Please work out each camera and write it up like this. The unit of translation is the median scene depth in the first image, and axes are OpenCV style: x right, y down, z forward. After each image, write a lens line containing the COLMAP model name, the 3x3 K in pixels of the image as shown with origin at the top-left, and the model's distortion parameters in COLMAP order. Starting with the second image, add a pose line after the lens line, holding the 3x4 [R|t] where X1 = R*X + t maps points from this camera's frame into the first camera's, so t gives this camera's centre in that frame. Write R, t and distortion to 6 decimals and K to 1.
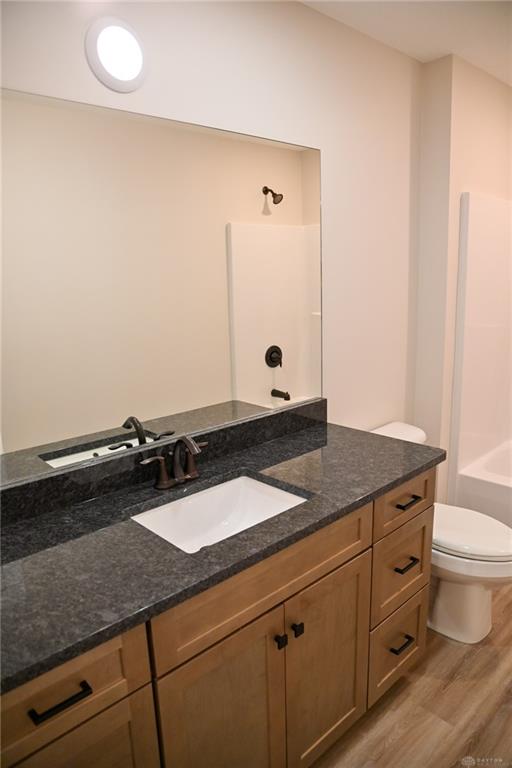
lens RADIAL K [[525.4, 0, 256.0], [0, 525.4, 384.0], [0, 0, 1]] dist [-0.111046, 0.058038]
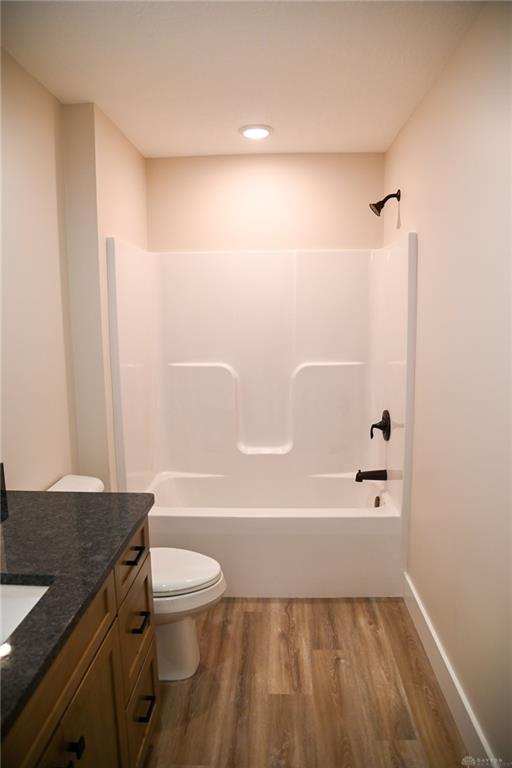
lens RADIAL K [[525.4, 0, 256.0], [0, 525.4, 384.0], [0, 0, 1]] dist [-0.111046, 0.058038]
pose [[0.718183, -0.076429, 0.691644, -0.156262], [0.135229, 0.990330, -0.030984, -0.019823], [-0.682587, 0.115783, 0.721574, 0.123407]]
